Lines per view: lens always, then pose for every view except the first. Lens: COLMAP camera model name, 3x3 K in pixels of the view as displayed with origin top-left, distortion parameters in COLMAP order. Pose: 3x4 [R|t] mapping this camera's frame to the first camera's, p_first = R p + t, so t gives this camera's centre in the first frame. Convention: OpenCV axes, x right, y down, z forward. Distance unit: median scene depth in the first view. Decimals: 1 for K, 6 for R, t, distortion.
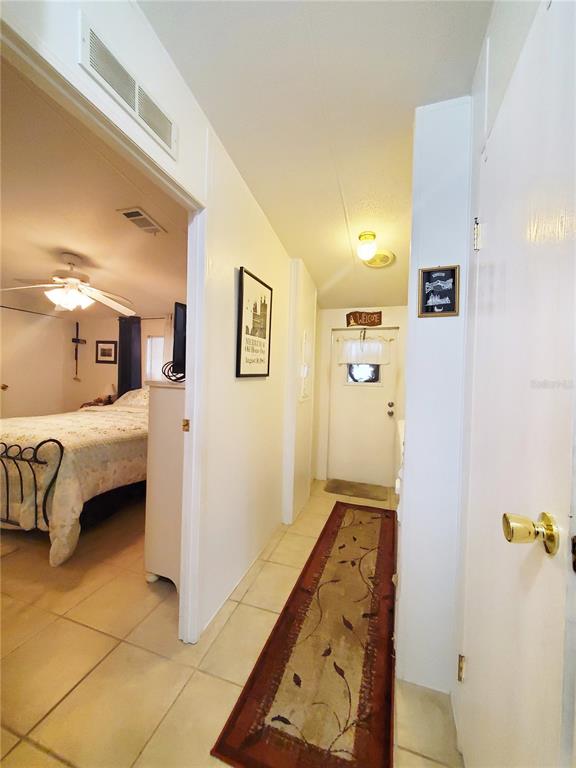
lens RADIAL K [[303.8, 0, 287.5], [0, 303.8, 380.4], [0, 0, 1]] dist [0.001901, -0.000248]
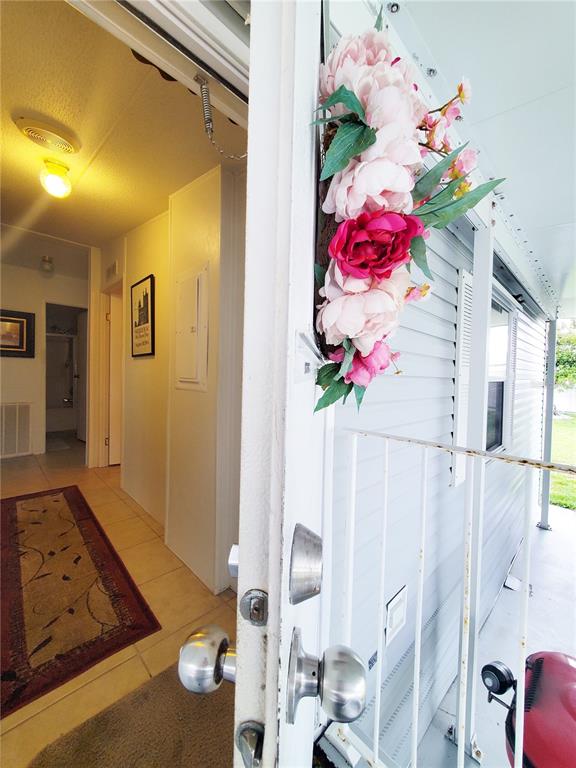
lens RADIAL K [[303.8, 0, 287.5], [0, 303.8, 380.4], [0, 0, 1]] dist [0.001901, -0.000248]
pose [[-0.457124, -0.023350, -0.889097, 0.707589], [-0.053486, 0.998568, 0.001274, 0.051811], [0.887794, 0.048137, -0.457718, 2.000733]]
